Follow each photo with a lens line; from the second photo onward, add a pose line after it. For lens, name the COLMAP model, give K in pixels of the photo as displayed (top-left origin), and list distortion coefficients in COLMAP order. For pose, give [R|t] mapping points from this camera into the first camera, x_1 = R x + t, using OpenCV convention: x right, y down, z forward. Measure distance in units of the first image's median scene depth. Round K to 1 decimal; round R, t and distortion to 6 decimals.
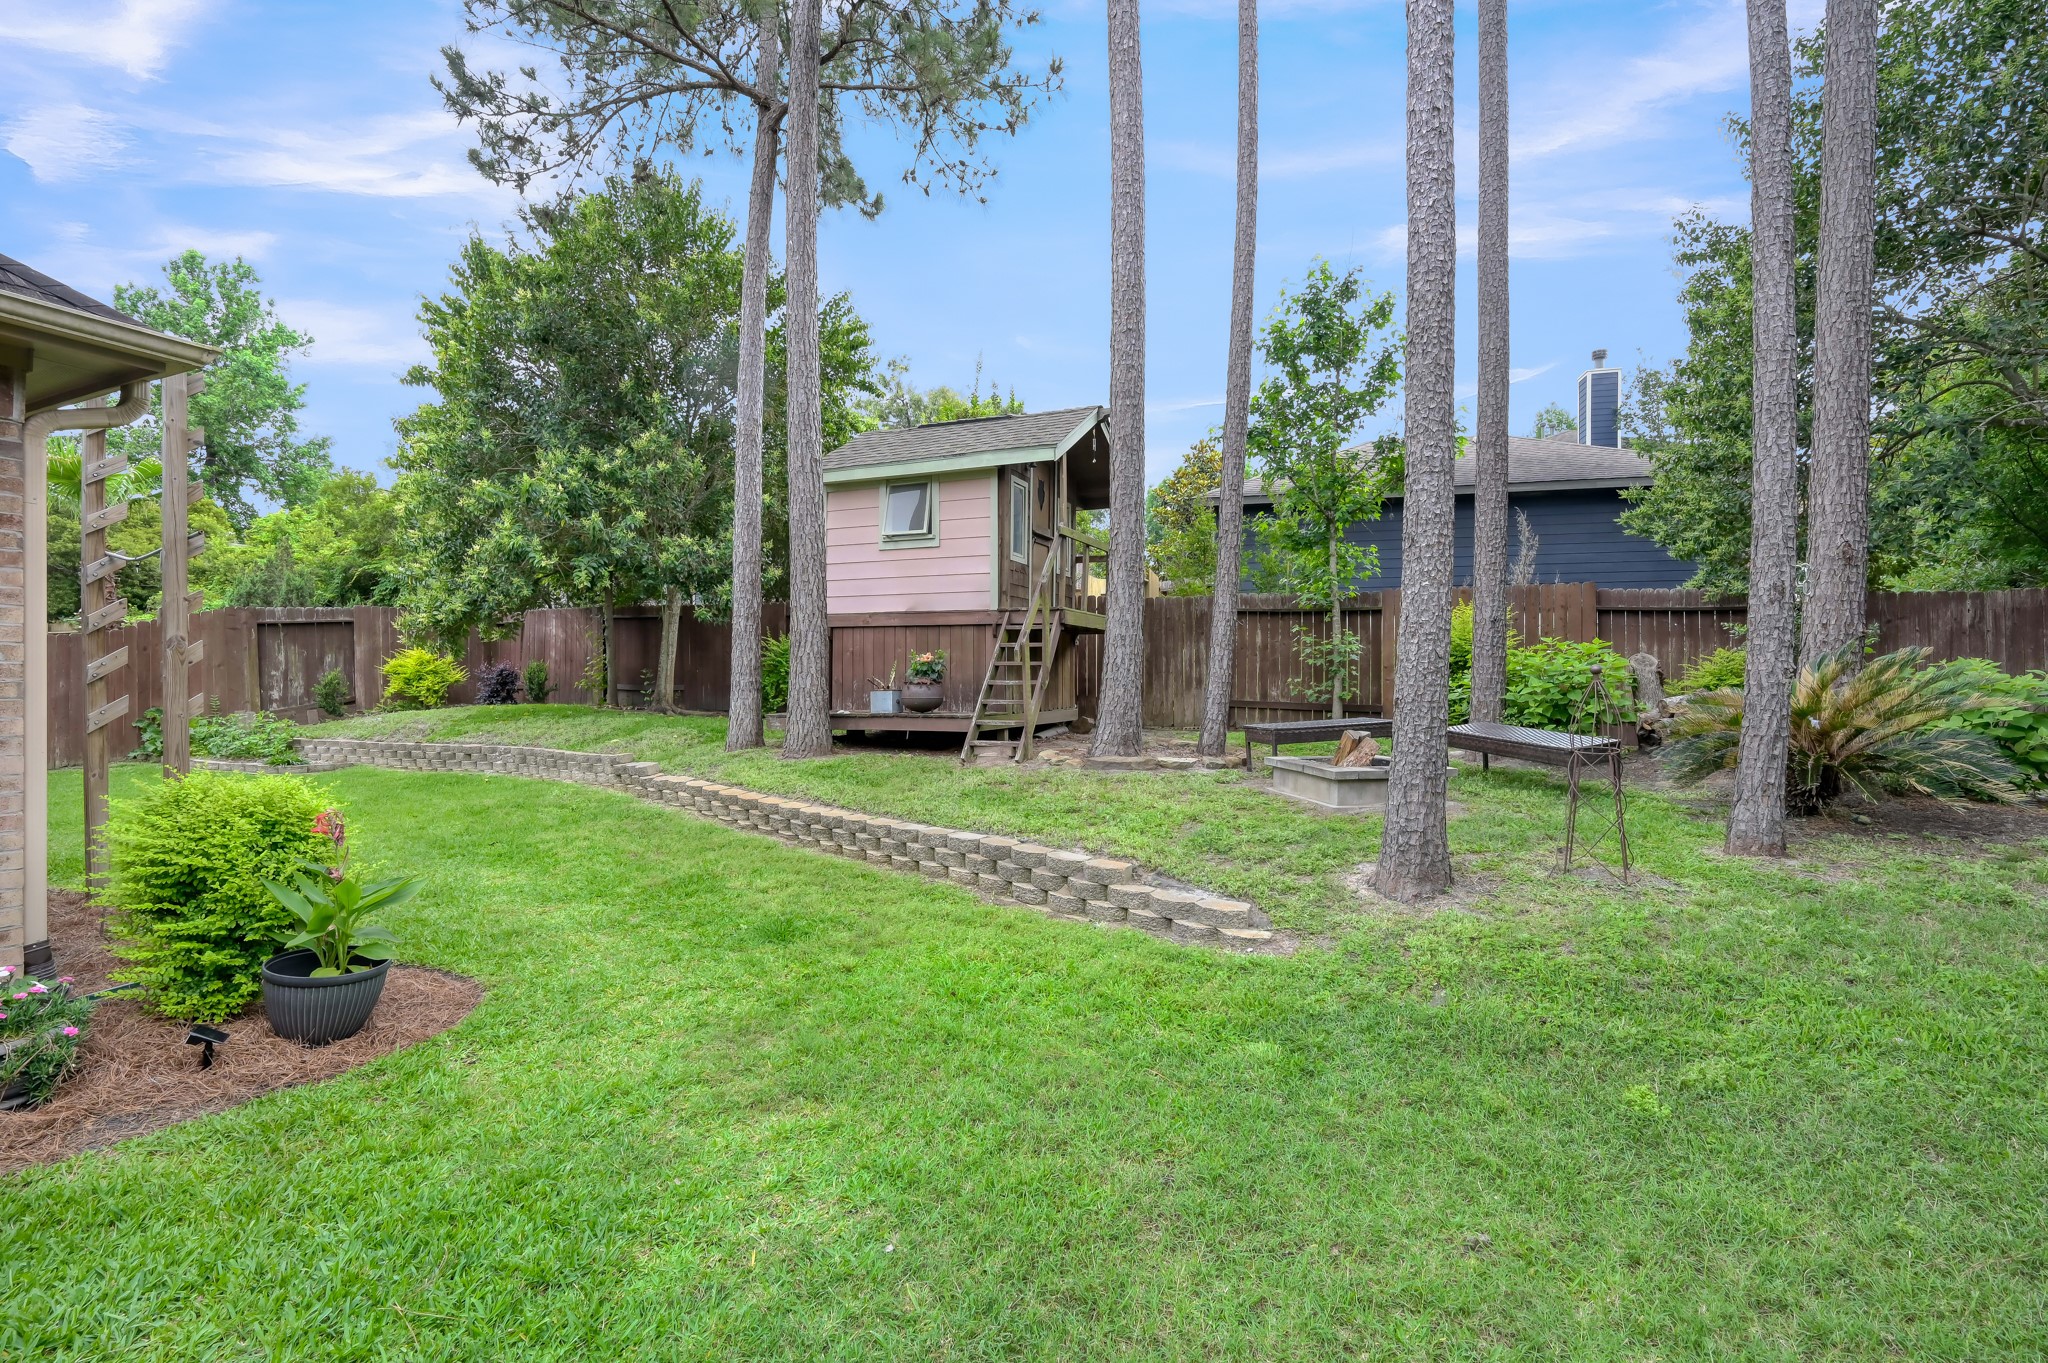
lens RADIAL K [[933.4, 0, 1030.4], [0, 933.4, 678.4], [0, 0, 1]] dist [-0.011540, 0.000081]
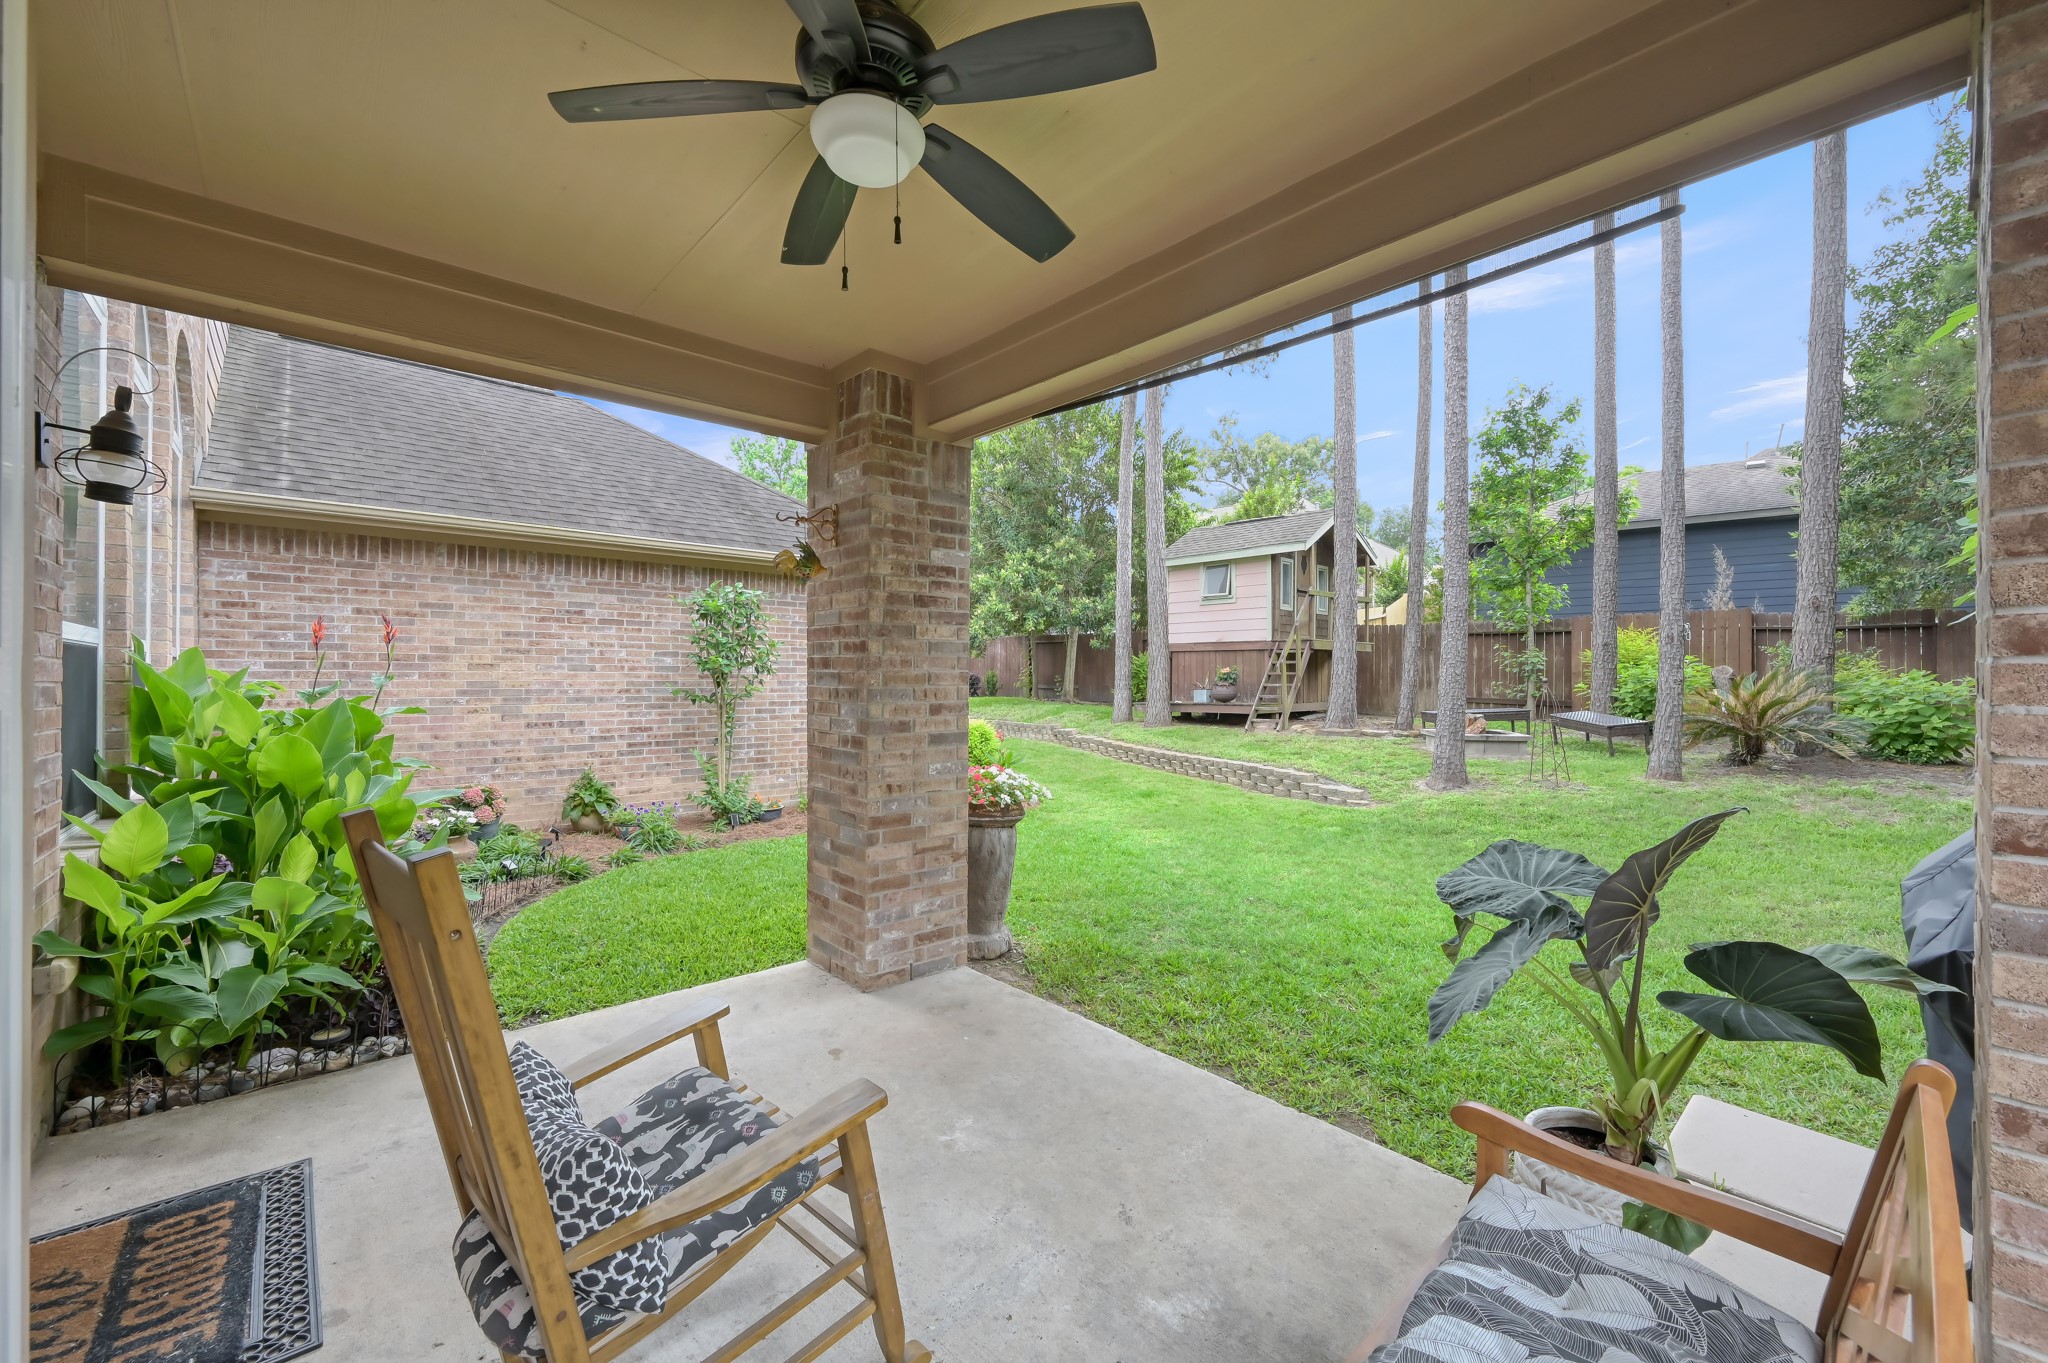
lens RADIAL K [[811.5, 0, 1025.3], [0, 811.5, 676.0], [0, 0, 1]] dist [-0.000245, 0.000036]
pose [[0.923637, -0.003808, -0.383250, 0.106779], [0.002888, 0.999991, -0.002976, -0.007697], [0.383258, 0.001642, 0.923640, -0.466181]]
